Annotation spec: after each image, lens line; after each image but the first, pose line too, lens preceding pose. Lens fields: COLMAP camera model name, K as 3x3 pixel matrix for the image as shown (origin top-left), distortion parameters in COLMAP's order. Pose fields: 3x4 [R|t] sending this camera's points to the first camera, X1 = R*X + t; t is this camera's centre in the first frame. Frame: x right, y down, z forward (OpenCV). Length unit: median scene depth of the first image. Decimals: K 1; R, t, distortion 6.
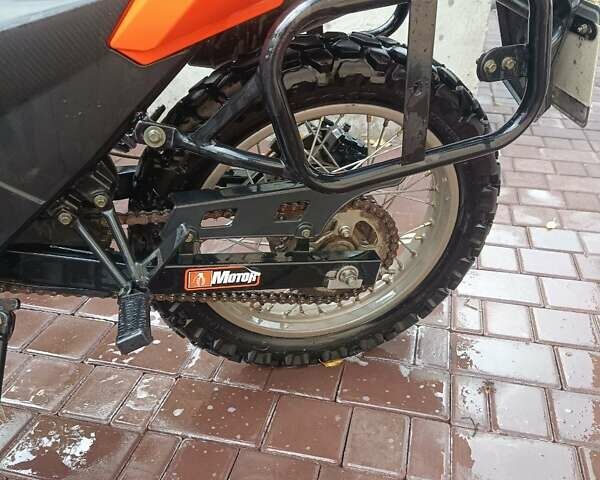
lens RADIAL K [[557.3, 0, 312.3], [0, 557.3, 239.7], [0, 0, 1]] dist [0.040902, -0.003799]
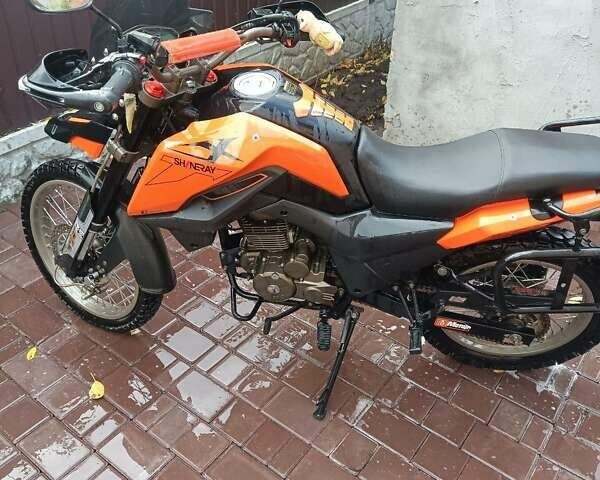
lens RADIAL K [[557.3, 0, 312.3], [0, 557.3, 239.7], [0, 0, 1]] dist [0.040902, -0.003799]
pose [[0.912165, 0.248793, -0.325663, -0.029240], [-0.206890, 0.965503, 0.158116, -0.403825], [0.353767, -0.076851, 0.932171, -0.991965]]
